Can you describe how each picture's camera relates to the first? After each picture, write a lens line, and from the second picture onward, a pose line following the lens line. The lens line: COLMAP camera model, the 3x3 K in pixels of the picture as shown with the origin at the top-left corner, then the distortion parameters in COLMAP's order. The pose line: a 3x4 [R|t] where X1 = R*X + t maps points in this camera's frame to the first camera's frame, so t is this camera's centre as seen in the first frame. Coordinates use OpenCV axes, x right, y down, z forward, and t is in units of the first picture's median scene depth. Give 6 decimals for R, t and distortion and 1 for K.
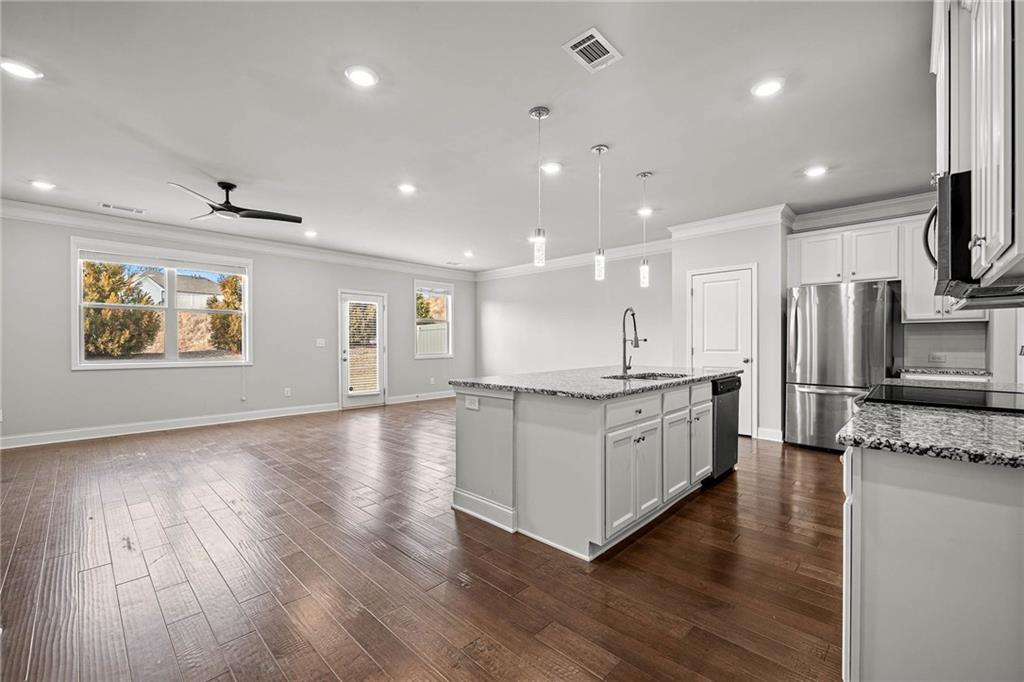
lens RADIAL K [[418.6, 0, 510.2], [0, 418.6, 344.8], [0, 0, 1]] dist [-0.000596, -0.001113]
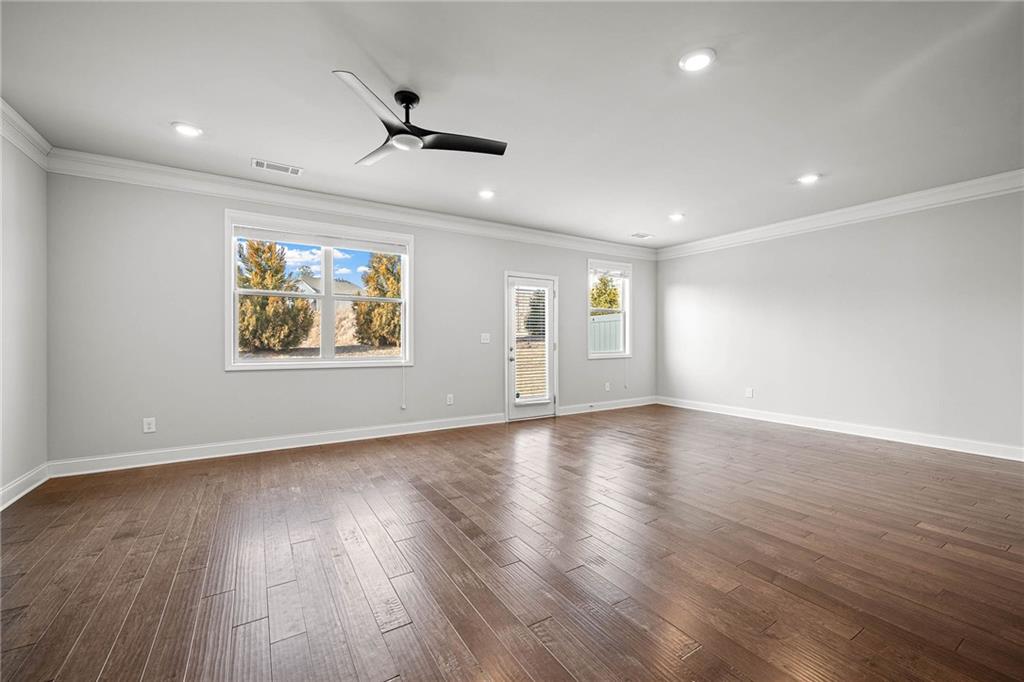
lens RADIAL K [[418.6, 0, 514.0], [0, 418.6, 338.1], [0, 0, 1]] dist [-0.000596, -0.001113]
pose [[0.969515, 0.001292, -0.245030, -0.166510], [-0.002807, 0.999979, -0.005835, -0.000281], [0.245017, 0.006345, 0.969498, 0.191994]]
